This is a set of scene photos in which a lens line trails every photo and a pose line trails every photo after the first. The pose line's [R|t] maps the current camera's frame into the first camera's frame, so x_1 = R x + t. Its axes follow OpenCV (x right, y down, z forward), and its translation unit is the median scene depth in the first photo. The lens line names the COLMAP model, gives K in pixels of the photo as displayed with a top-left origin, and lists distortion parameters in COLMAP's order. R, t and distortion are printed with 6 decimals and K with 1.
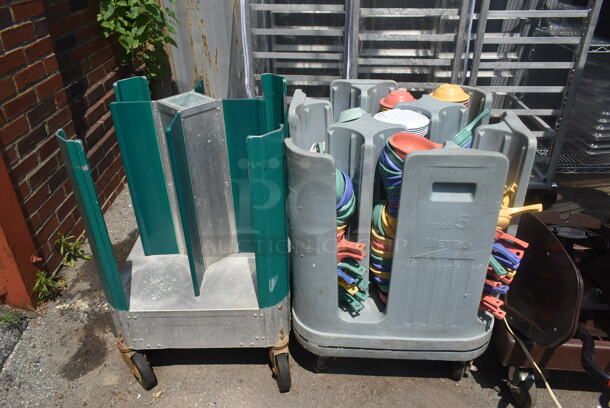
lens RADIAL K [[466.5, 0, 310.3], [0, 466.5, 202.1], [0, 0, 1]] dist [-0.008838, 0.006930]
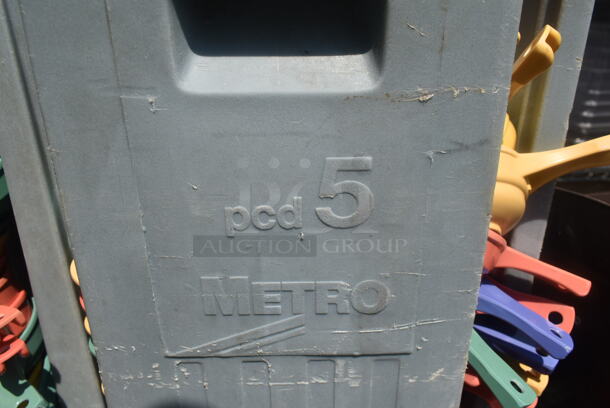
lens RADIAL K [[466.5, 0, 305.7], [0, 466.5, 202.8], [0, 0, 1]] dist [-0.008838, 0.006930]
pose [[0.995153, -0.032310, 0.092884, 0.269806], [0.042818, 0.992619, -0.113466, 0.067198], [-0.088532, 0.116894, 0.989191, 0.732747]]
